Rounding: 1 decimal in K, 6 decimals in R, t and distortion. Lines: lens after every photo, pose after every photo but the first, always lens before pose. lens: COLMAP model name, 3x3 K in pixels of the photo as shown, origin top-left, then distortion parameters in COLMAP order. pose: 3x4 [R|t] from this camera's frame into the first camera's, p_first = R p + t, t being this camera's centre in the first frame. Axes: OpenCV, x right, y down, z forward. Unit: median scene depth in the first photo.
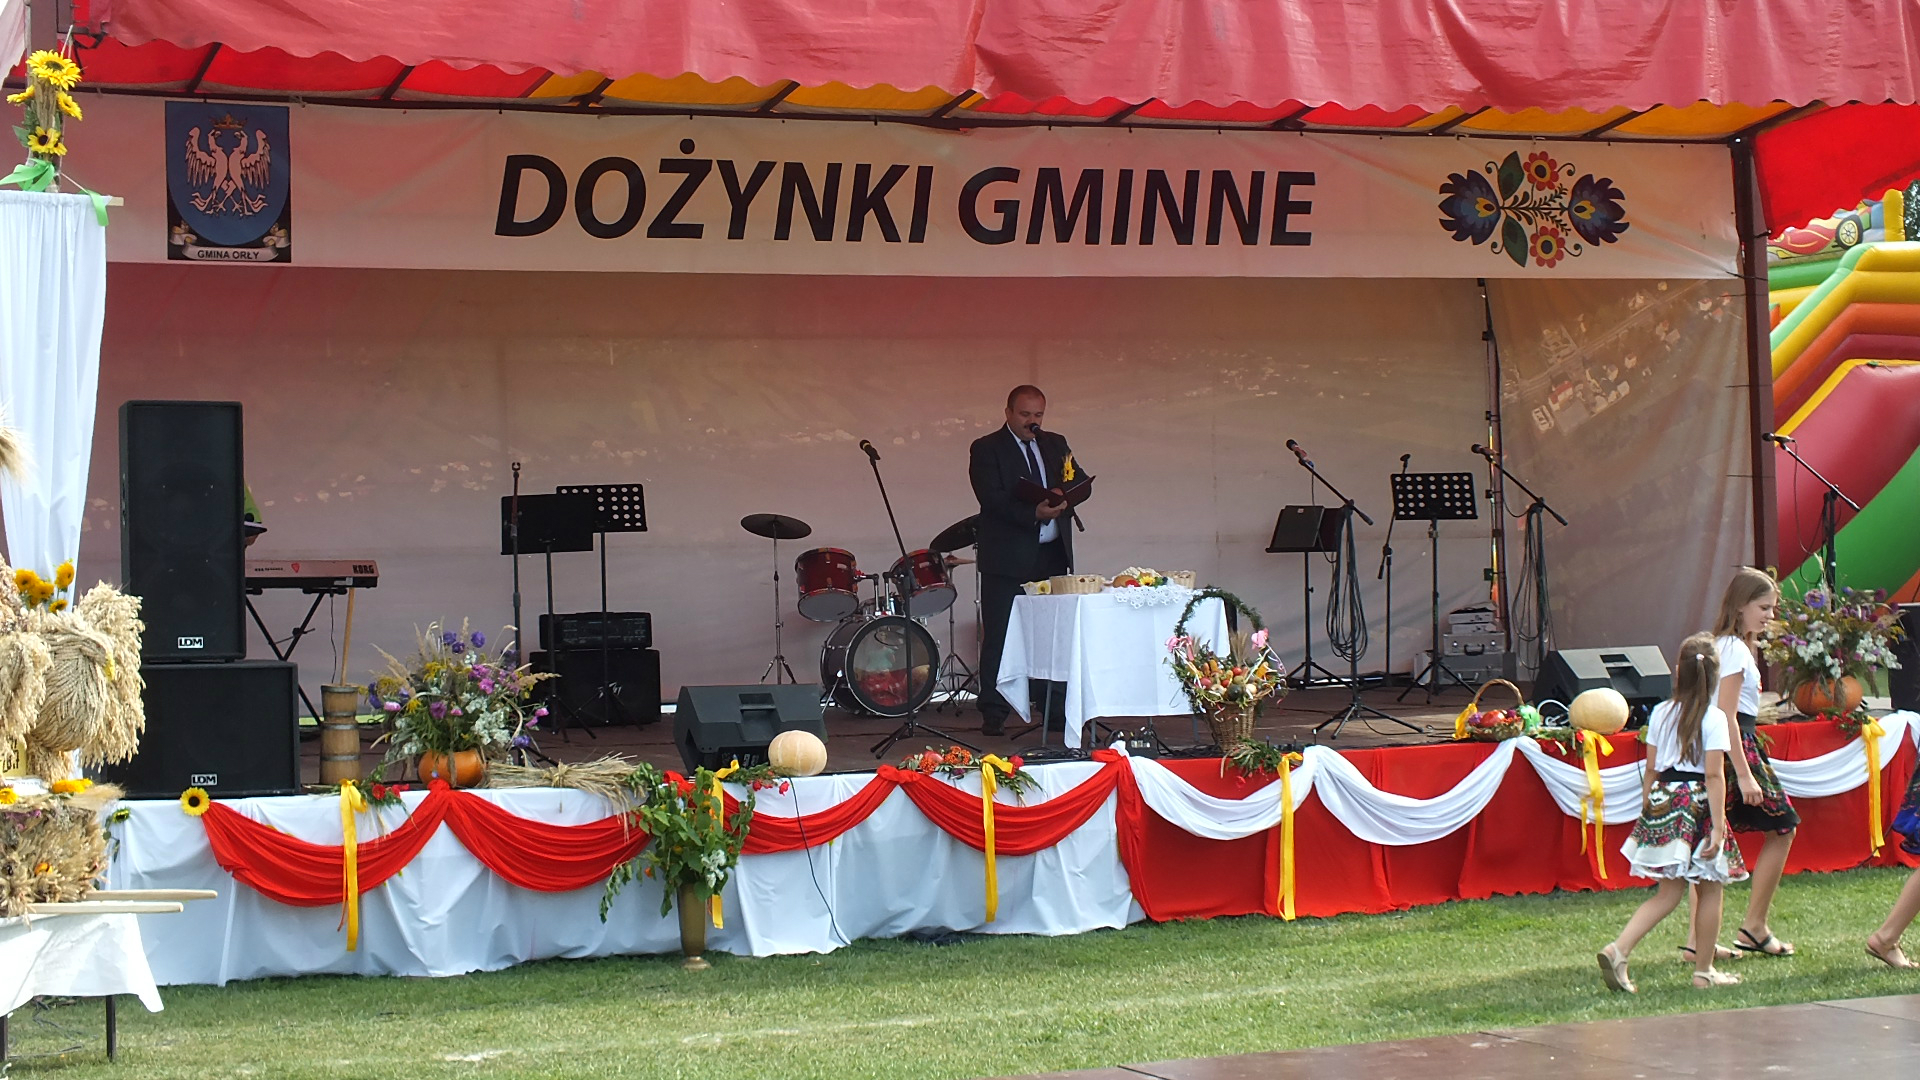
lens RADIAL K [[3599.9, 0, 960.0], [0, 3599.9, 540.0], [0, 0, 1]] dist [-0.377731, 2.973805]
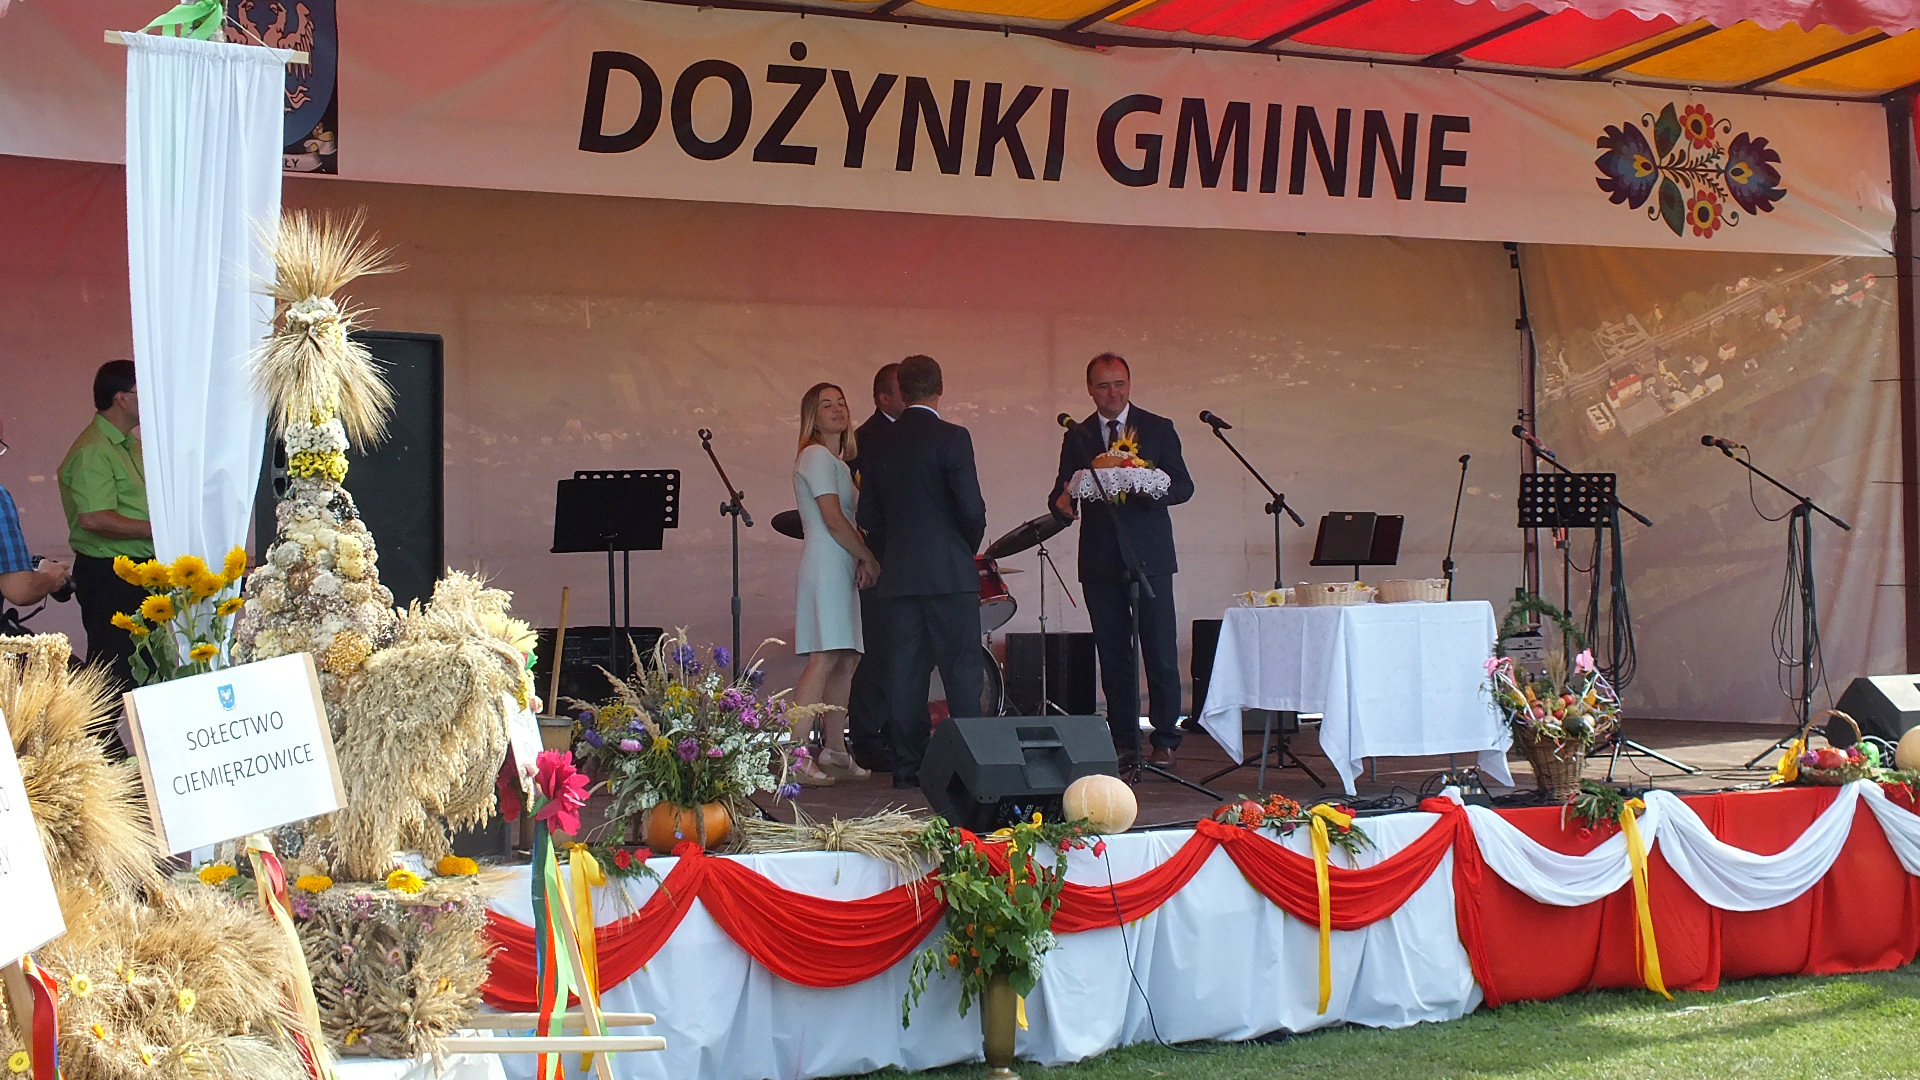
lens RADIAL K [[3599.9, 0, 960.0], [0, 3599.9, 540.0], [0, 0, 1]] dist [-0.377731, 2.973805]
pose [[0.982941, 0.010995, 0.183593, -0.185279], [-0.009082, 0.999895, -0.011257, 0.009164], [-0.183698, 0.009398, 0.982938, 0.197835]]
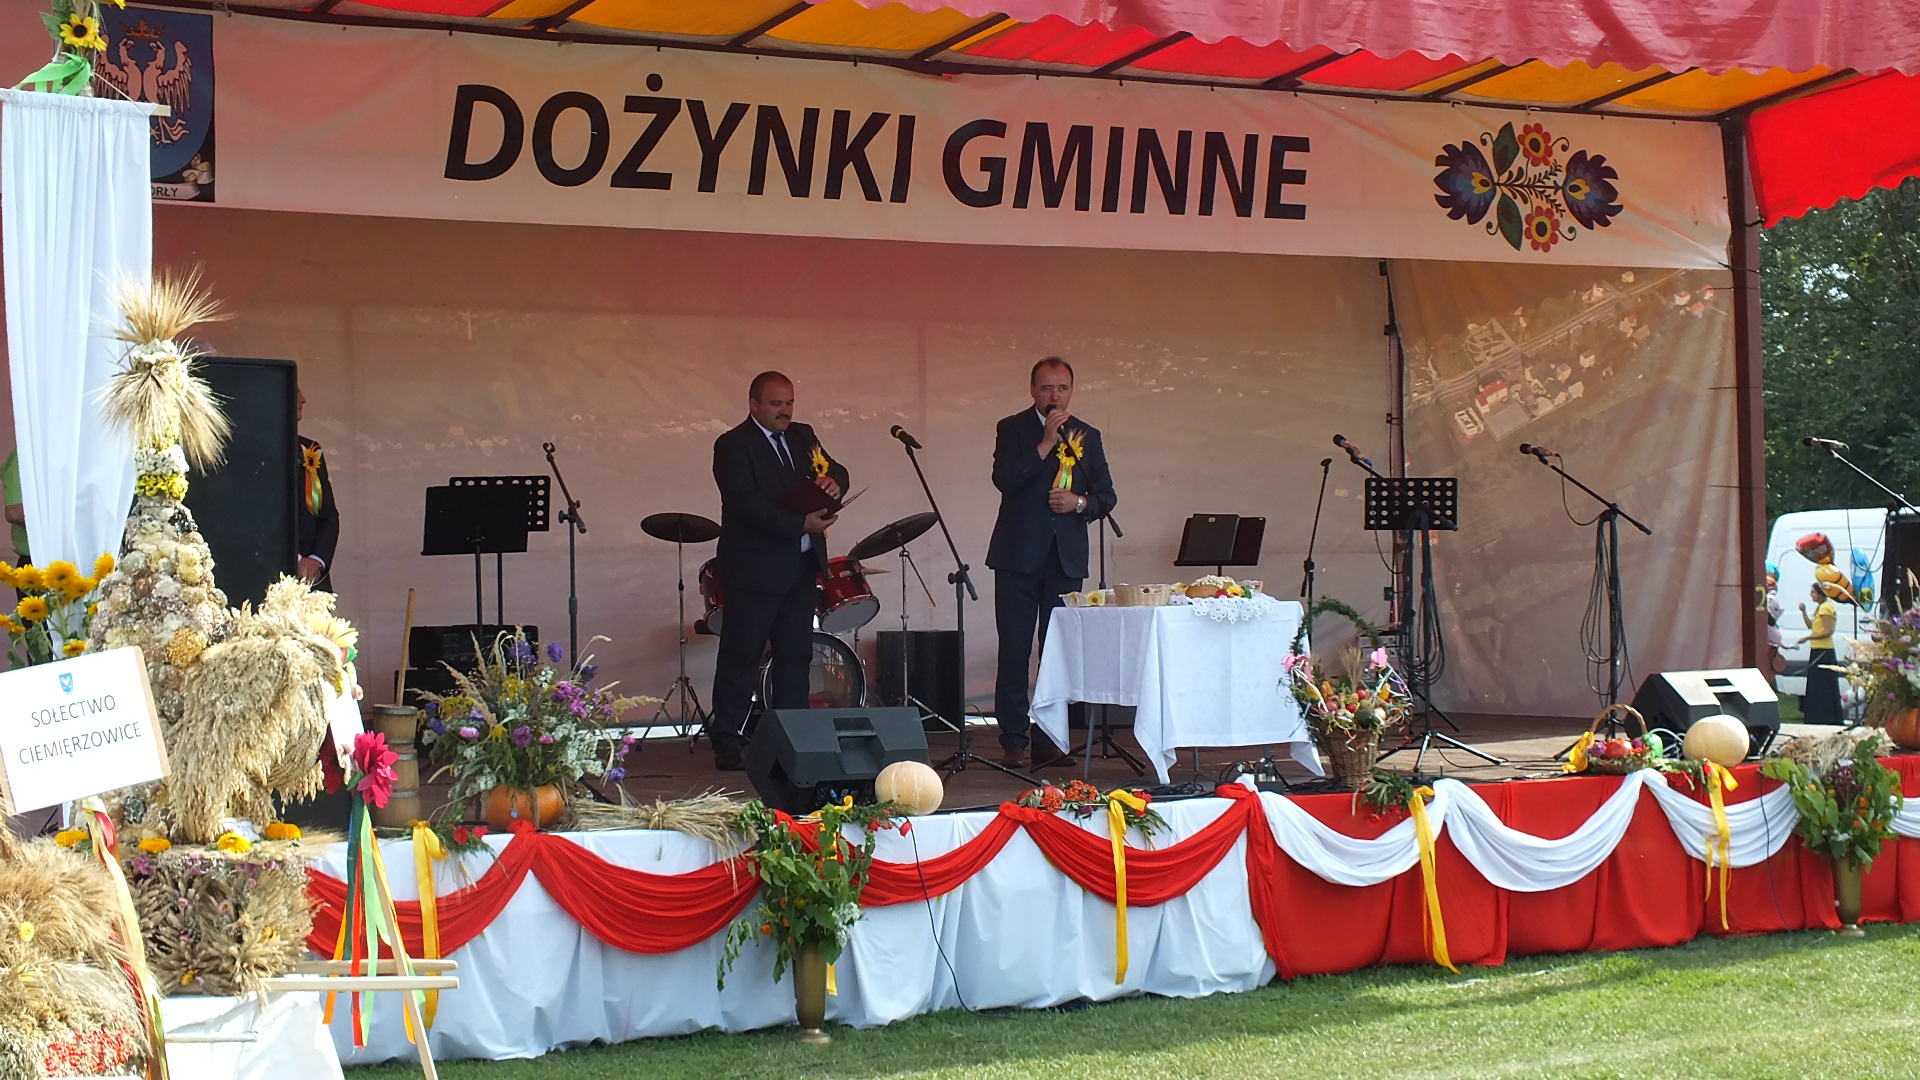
lens RADIAL K [[3842.2, 0, 960.0], [0, 3842.2, 540.0], [0, 0, 1]] dist [-0.419679, 4.445782]
pose [[0.982487, 0.010961, 0.186010, -0.171186], [-0.009359, 0.999911, -0.009488, 0.007586], [-0.186098, 0.007581, 0.982502, 0.087678]]
